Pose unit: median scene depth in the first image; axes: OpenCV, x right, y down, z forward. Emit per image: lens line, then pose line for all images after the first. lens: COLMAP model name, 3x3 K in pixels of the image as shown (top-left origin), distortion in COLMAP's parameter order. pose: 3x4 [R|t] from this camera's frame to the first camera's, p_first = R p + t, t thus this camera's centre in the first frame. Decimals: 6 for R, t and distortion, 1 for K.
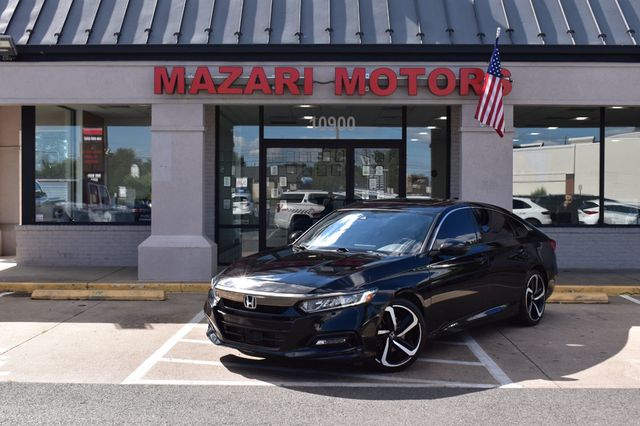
lens RADIAL K [[808.6, 0, 320.1], [0, 808.6, 209.9], [0, 0, 1]] dist [-0.089107, 0.000000]
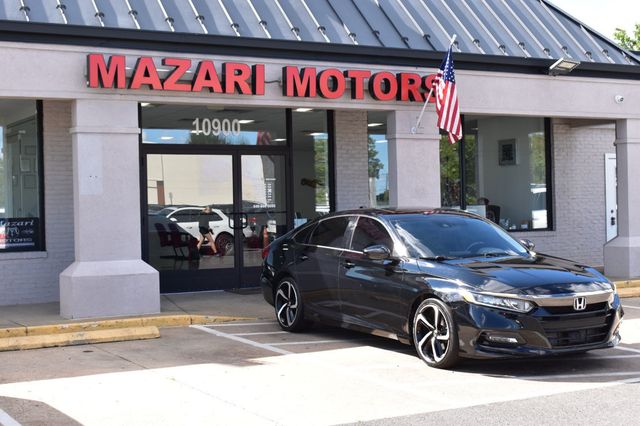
lens RADIAL K [[991.1, 0, 320.2], [0, 991.1, 217.6], [0, 0, 1]] dist [-0.021749, 0.000000]
pose [[0.858646, -0.028085, 0.511798, -0.513897], [0.032971, 0.999456, -0.000469, -0.004855], [-0.511507, 0.017277, 0.859106, 0.027469]]
